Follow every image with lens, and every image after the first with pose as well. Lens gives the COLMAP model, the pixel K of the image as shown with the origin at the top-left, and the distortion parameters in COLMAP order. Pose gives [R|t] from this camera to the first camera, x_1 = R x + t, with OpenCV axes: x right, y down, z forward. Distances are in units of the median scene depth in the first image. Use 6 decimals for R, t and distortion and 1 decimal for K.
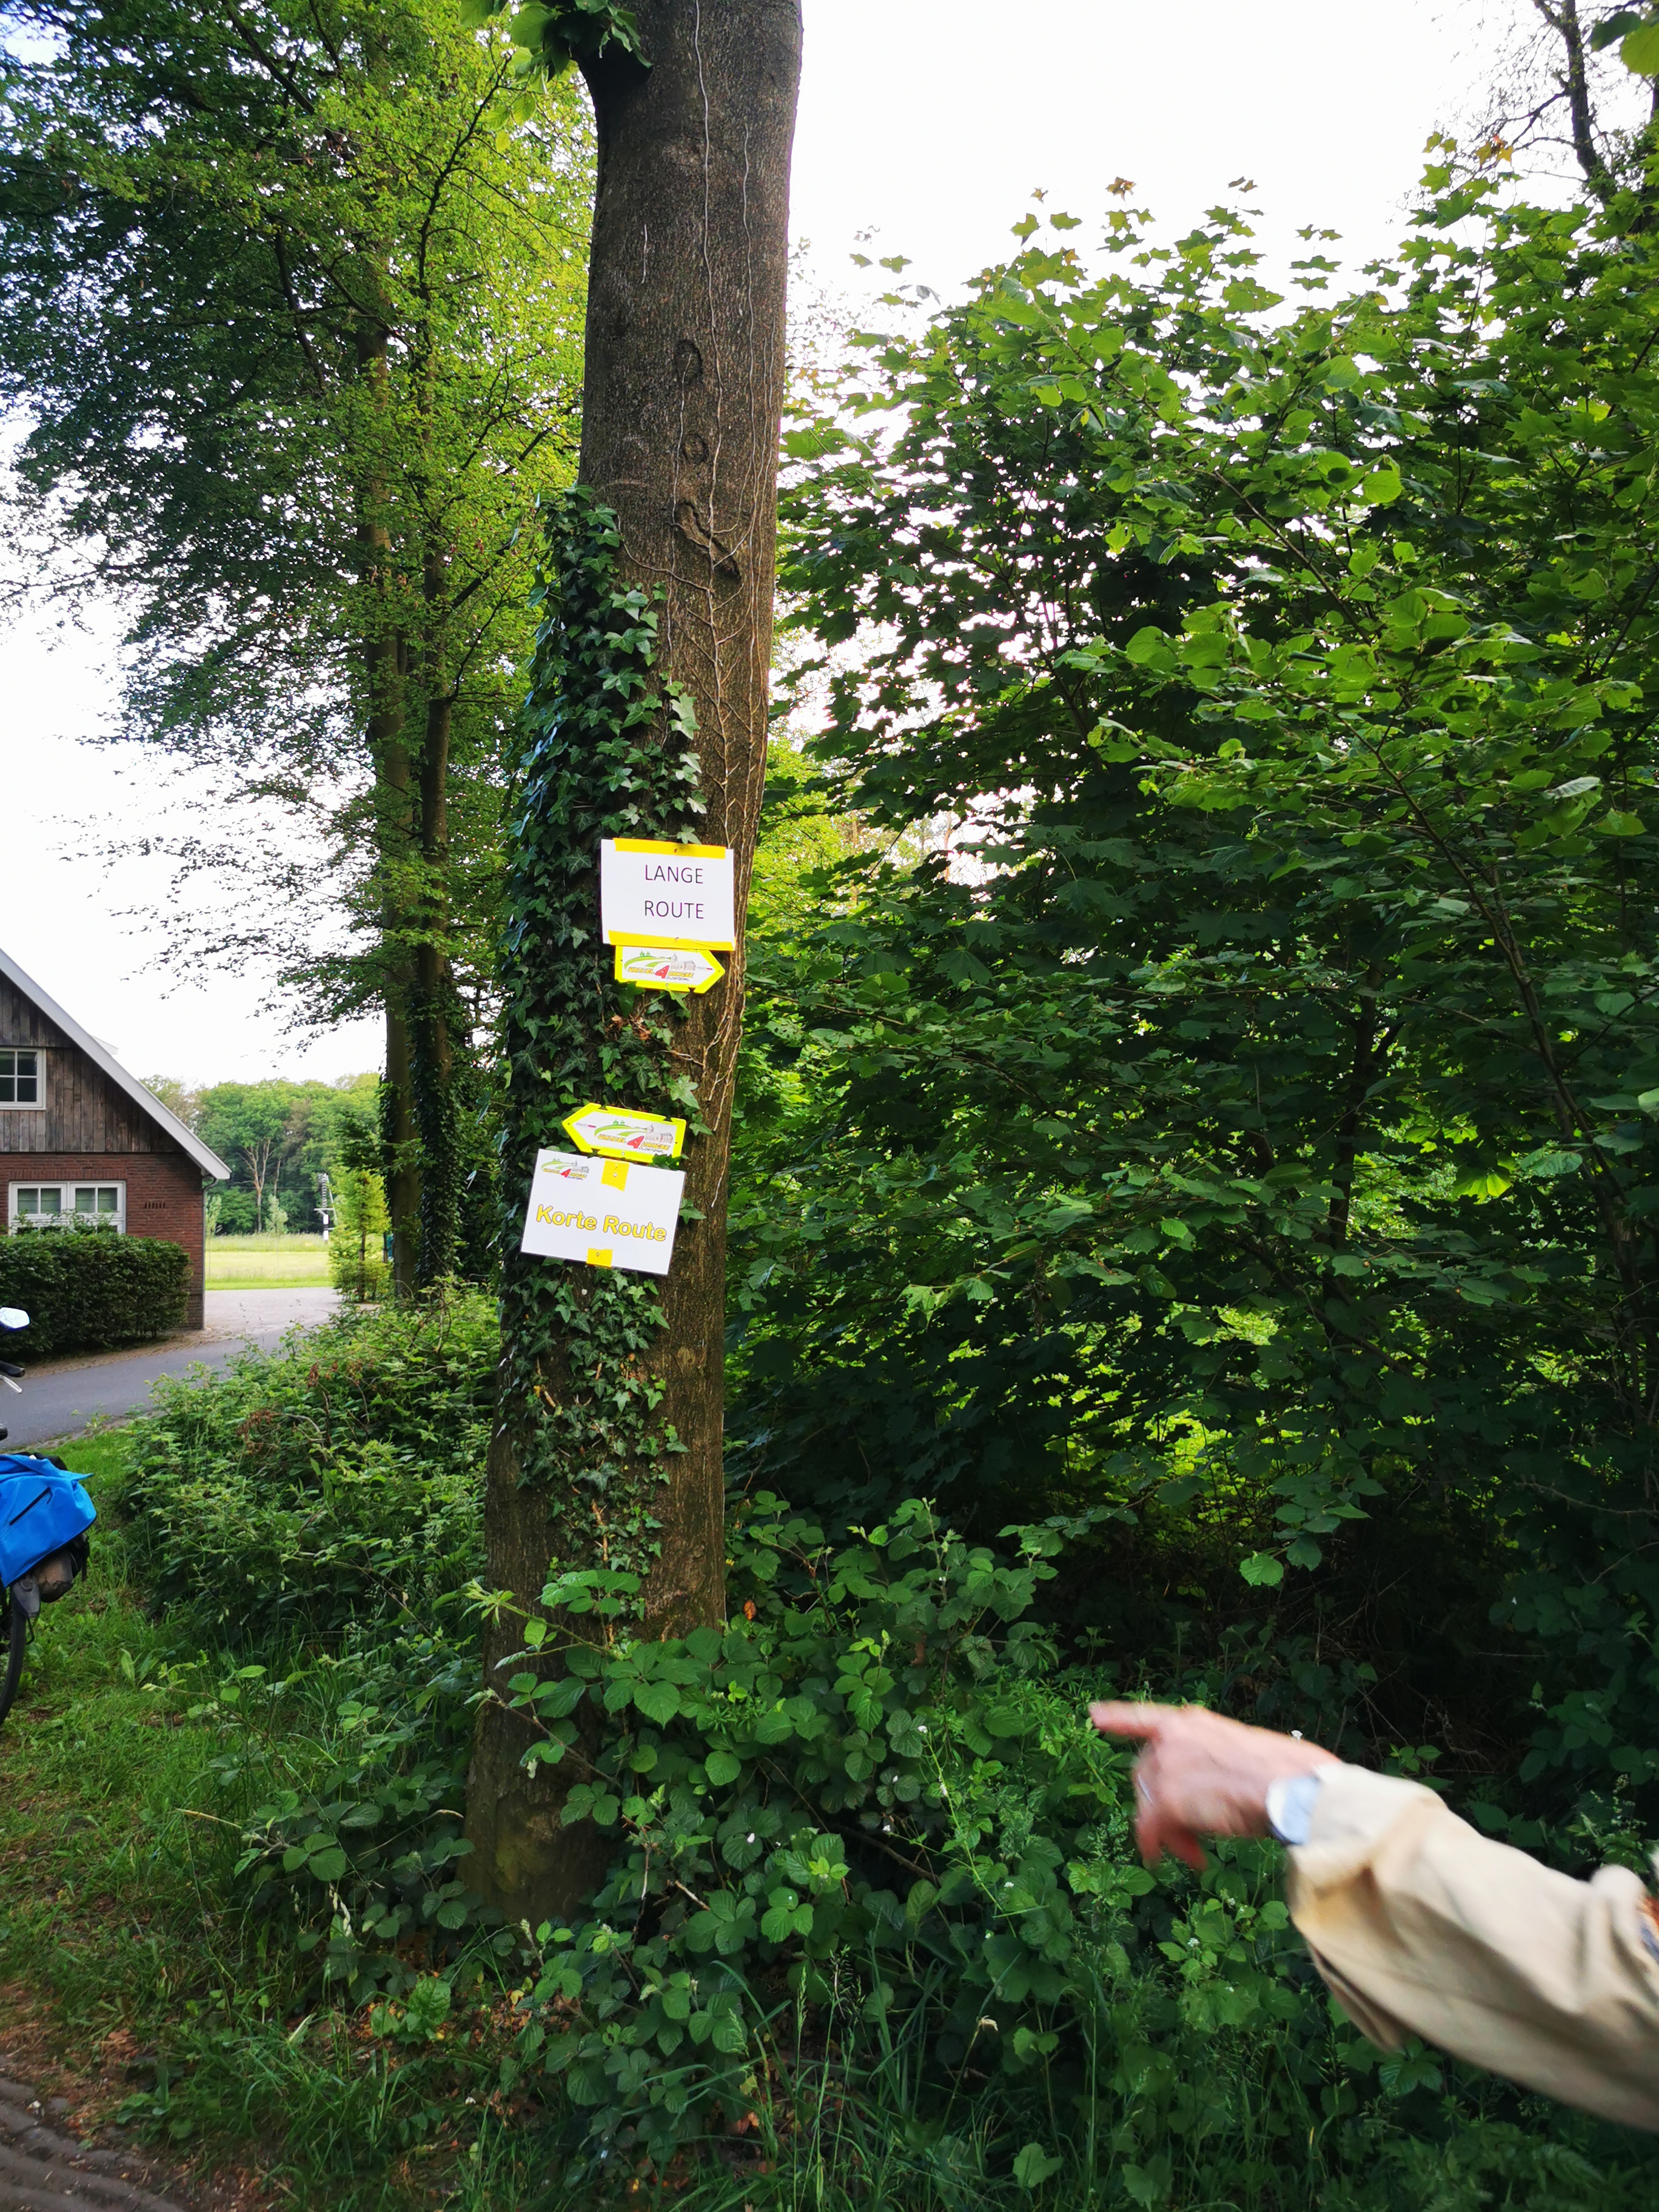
lens RADIAL K [[1715.3, 0, 827.3], [0, 1715.3, 1129.1], [0, 0, 1]] dist [0.044836, -0.066732]
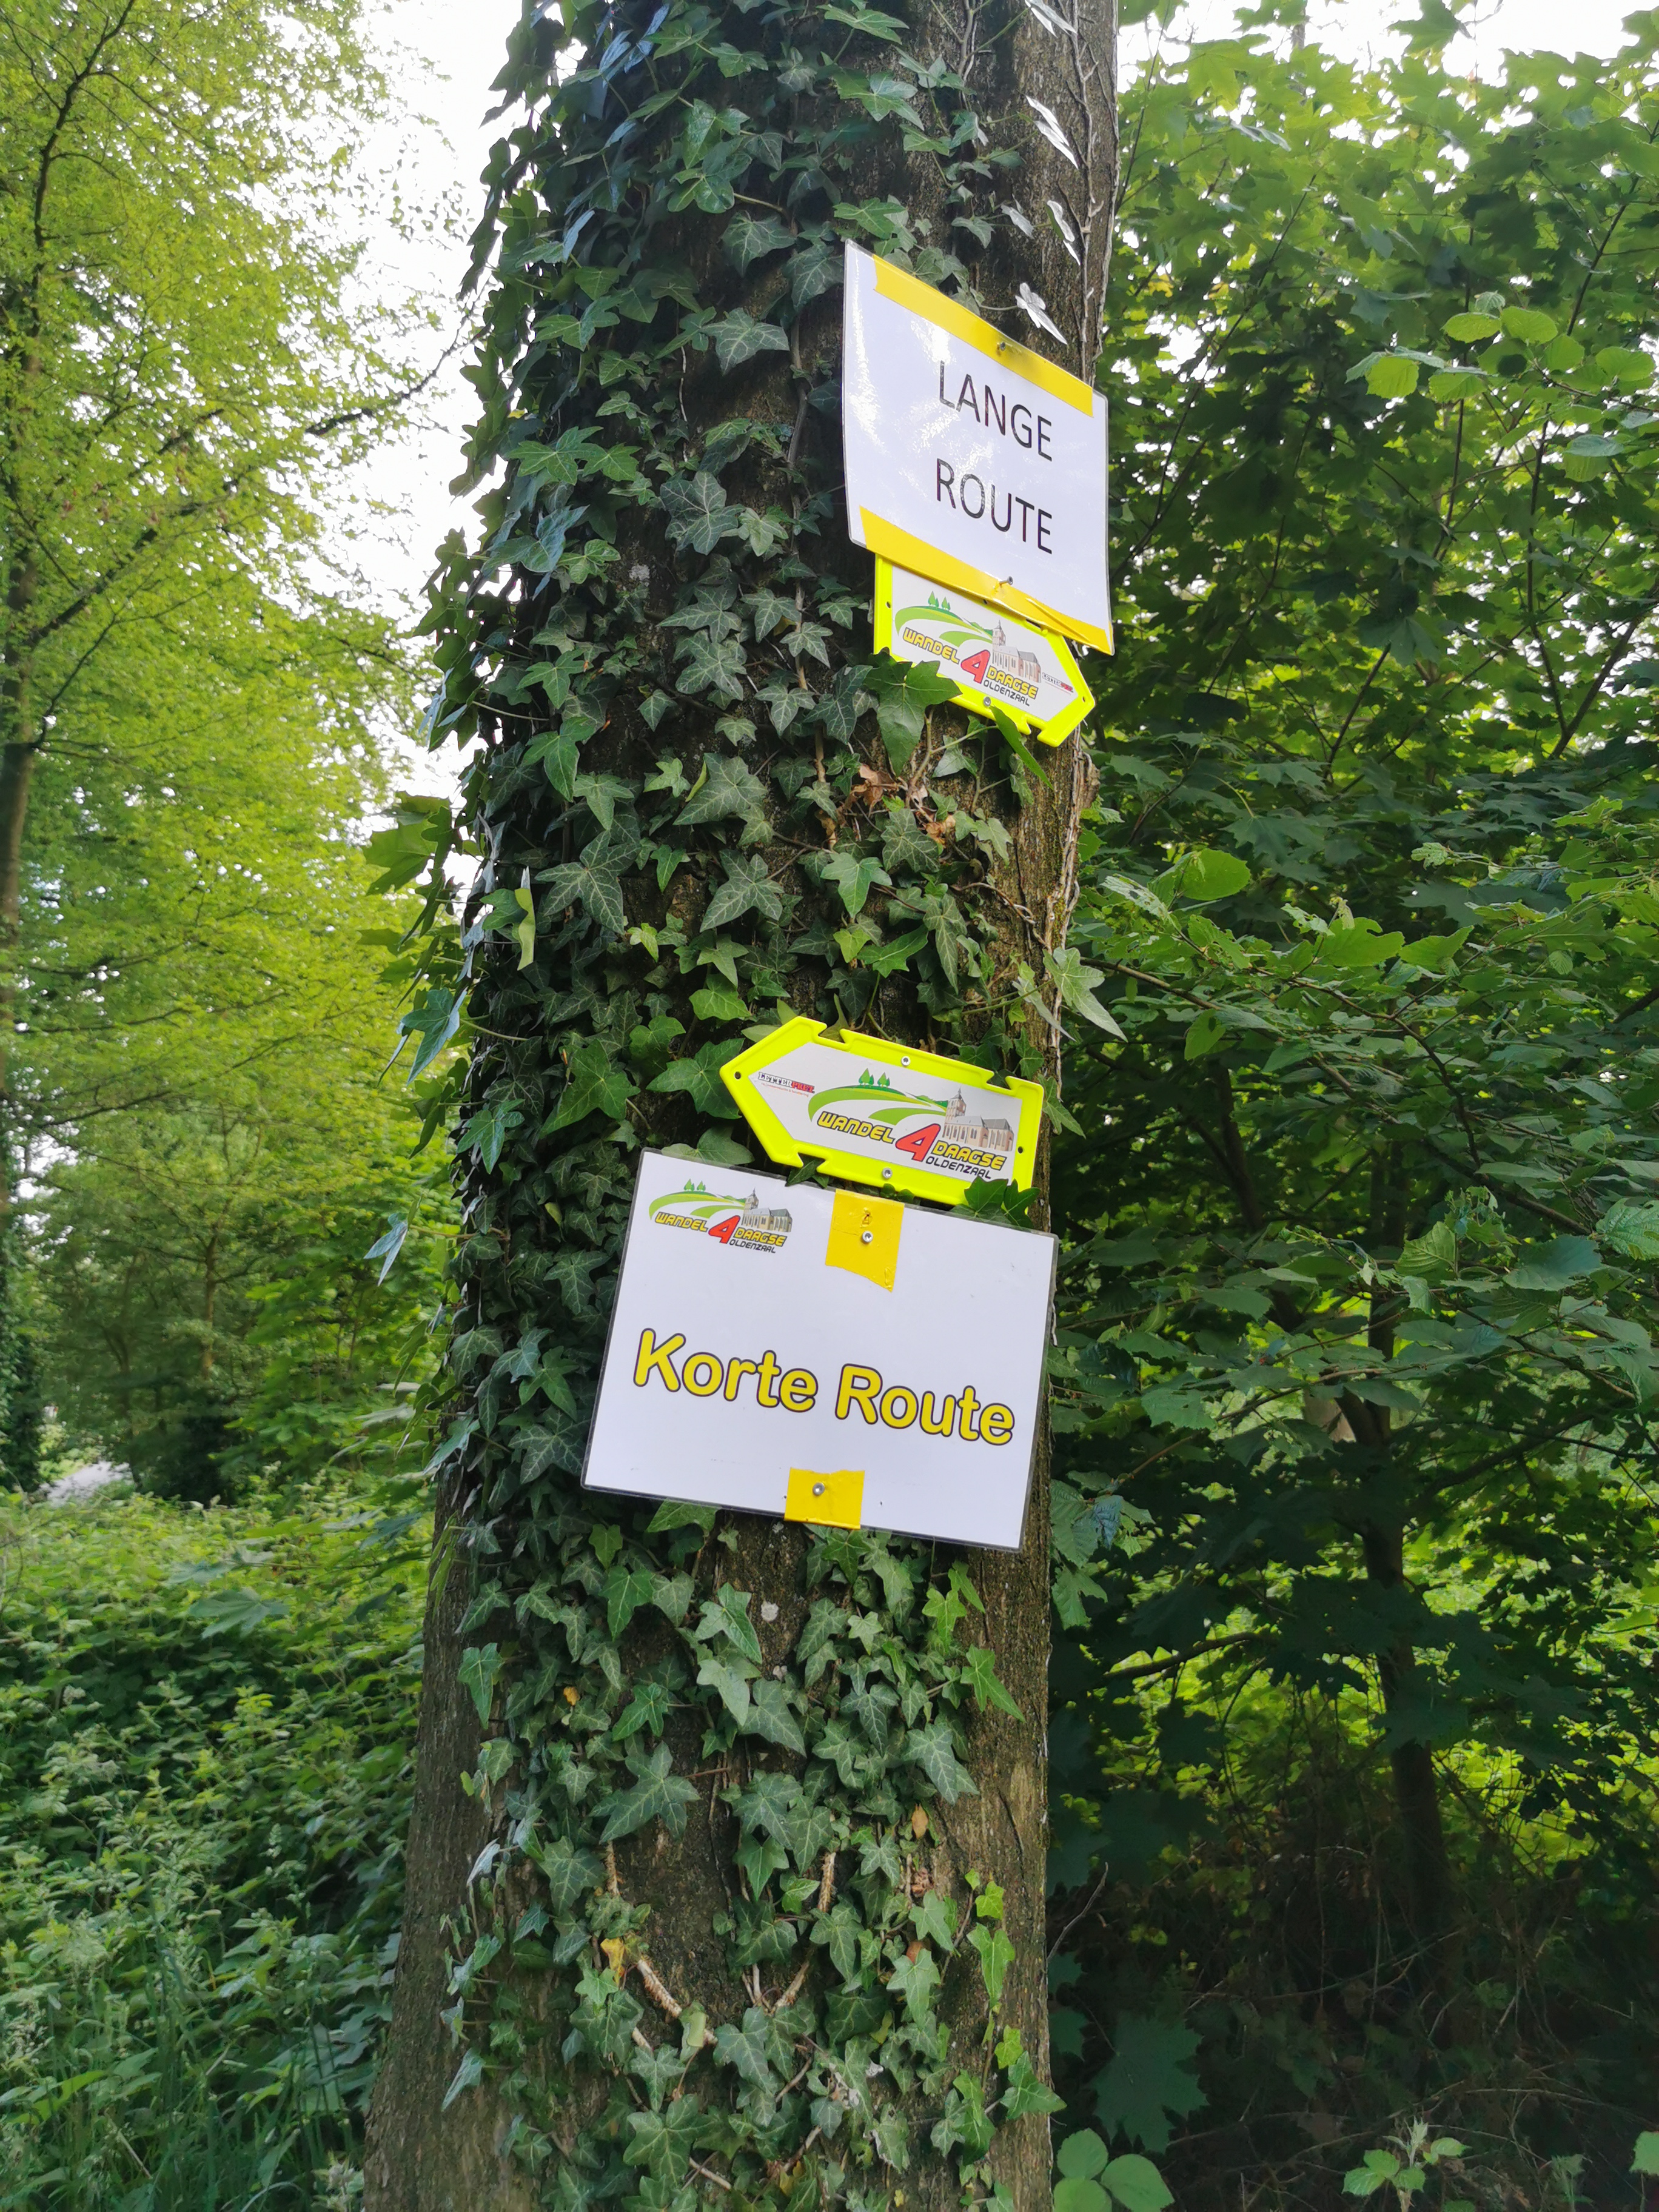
lens RADIAL K [[1715.3, 0, 811.0], [0, 1715.3, 1094.6], [0, 0, 1]] dist [0.044836, -0.066732]
pose [[0.972694, 0.030766, 0.230044, -0.207896], [-0.003785, 0.993146, -0.116820, 0.037250], [-0.232062, 0.112760, 0.966143, 0.678424]]
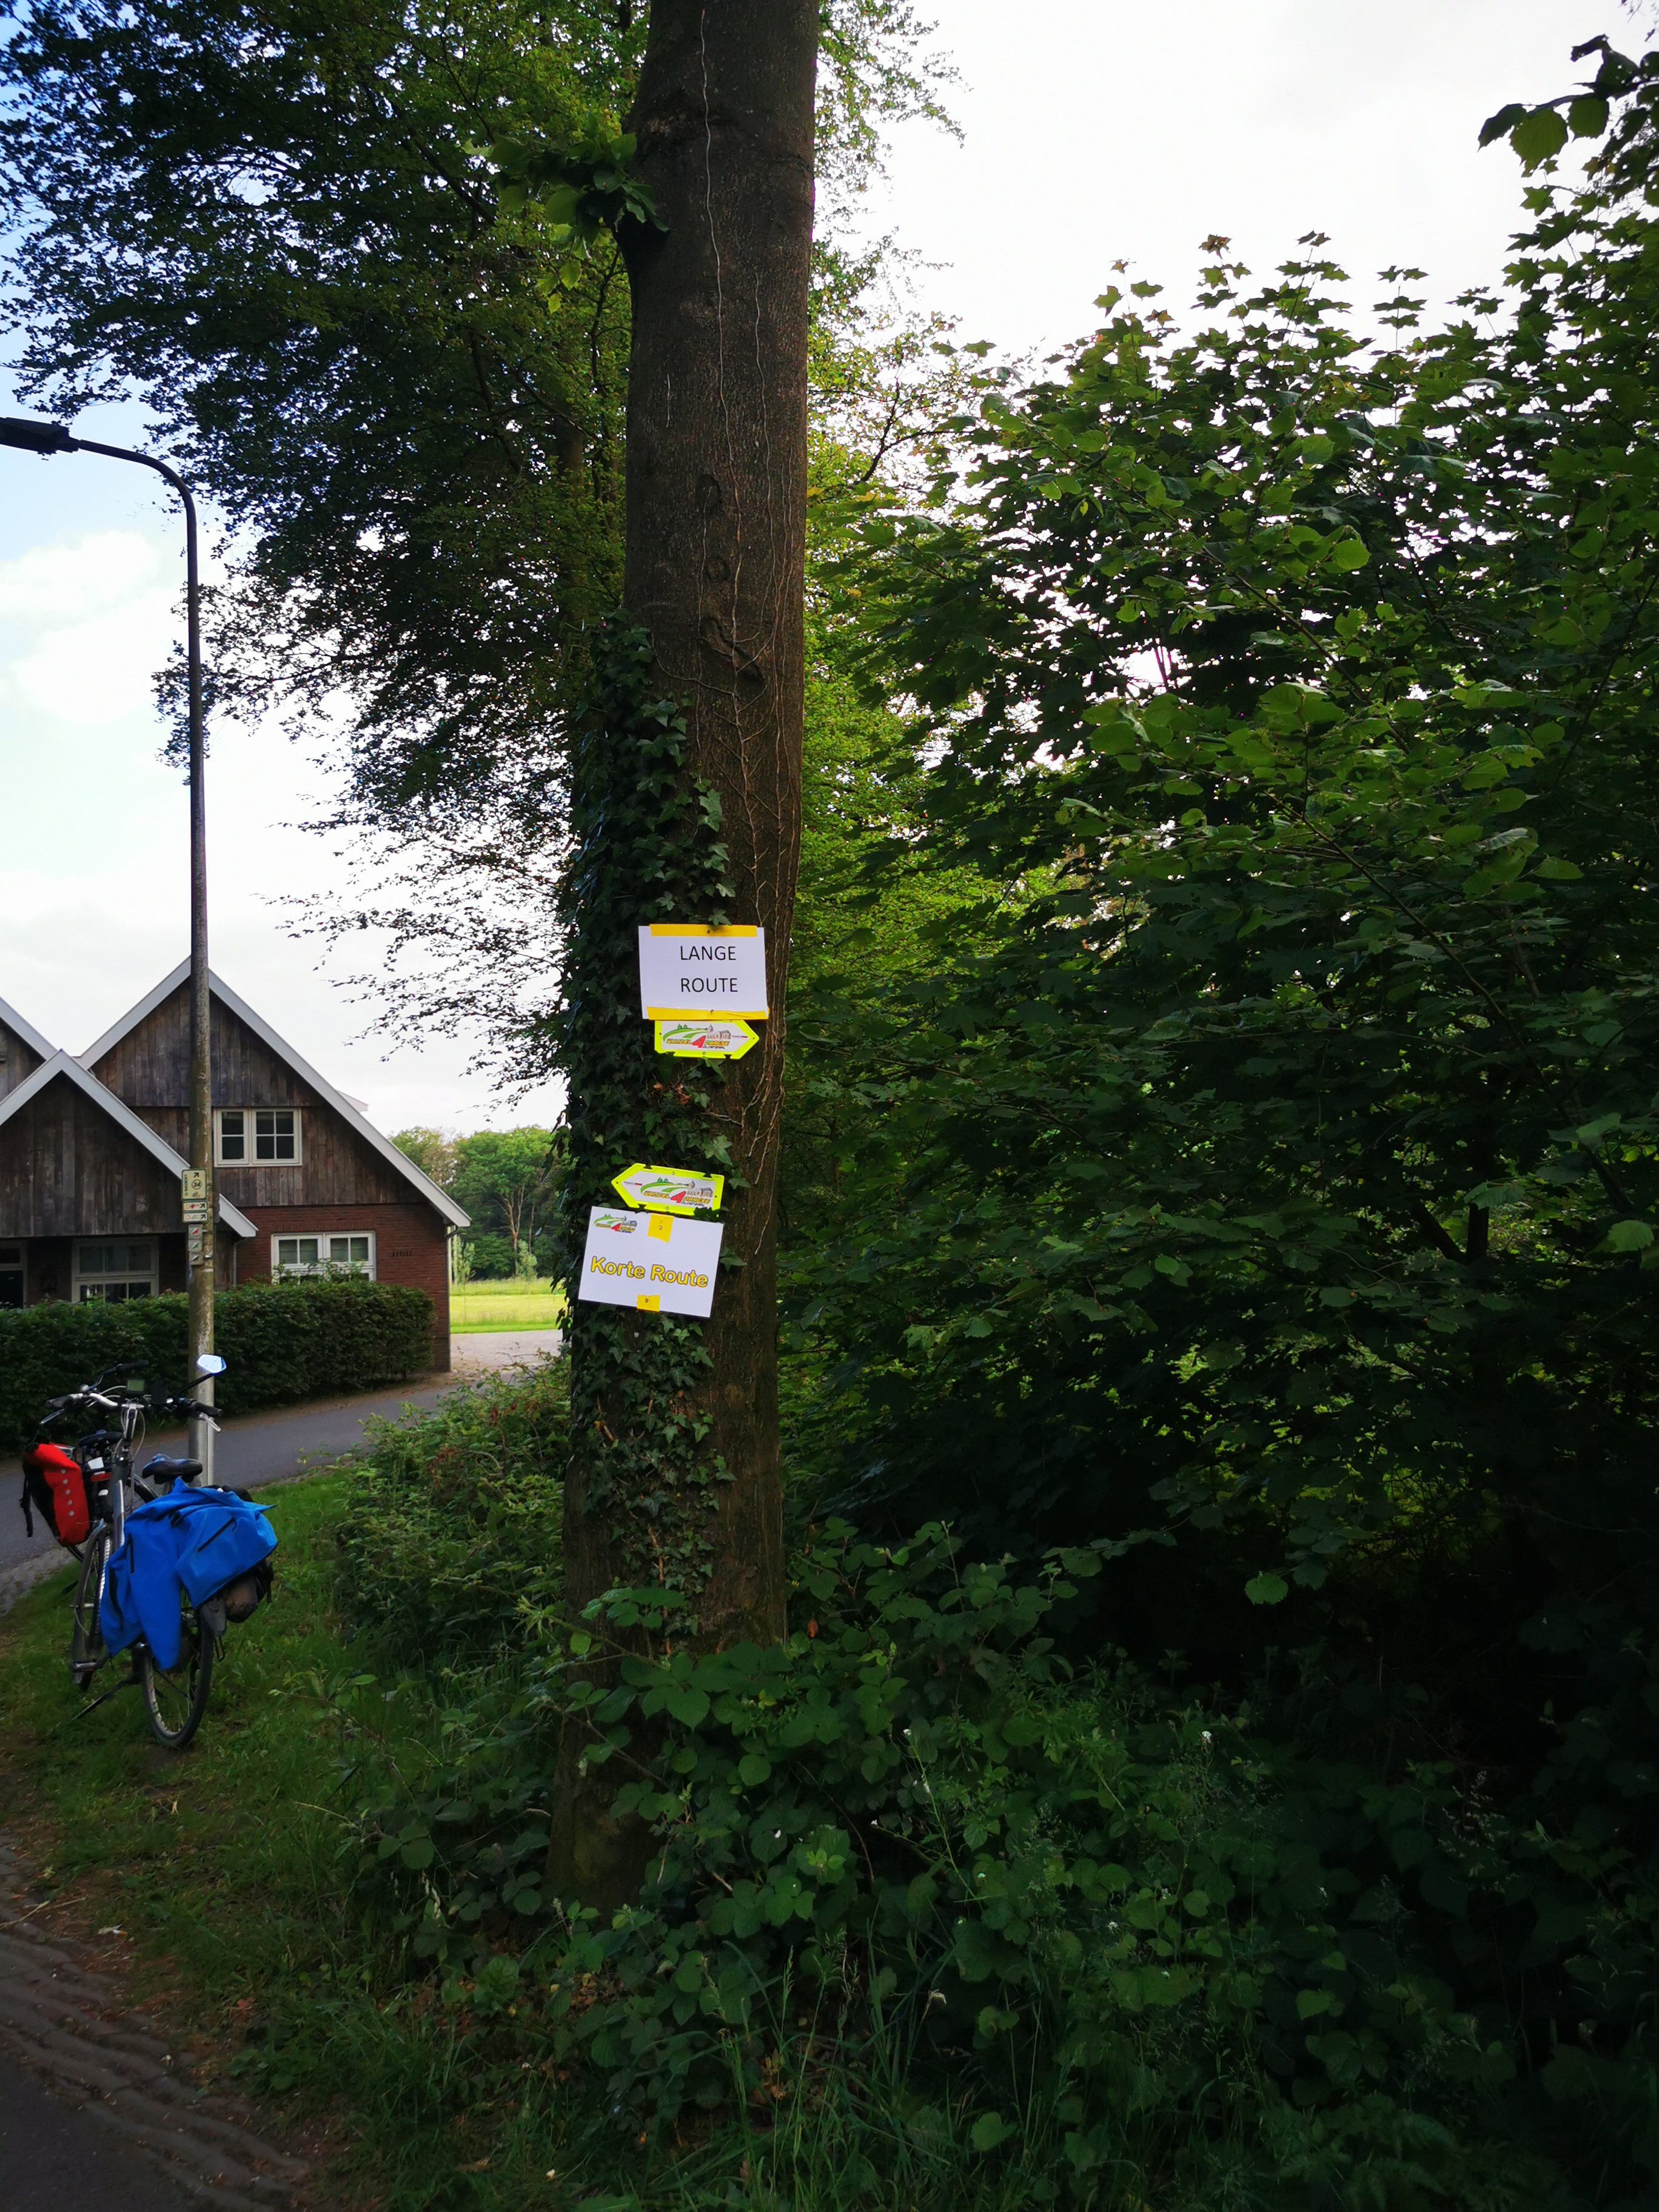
lens RADIAL K [[1715.3, 0, 832.6], [0, 1715.3, 1118.2], [0, 0, 1]] dist [0.044836, -0.066732]
pose [[0.990351, -0.035645, -0.133916, 0.134764], [0.032264, 0.999105, -0.027337, -0.009894], [0.134771, 0.022753, 0.990615, -0.077978]]
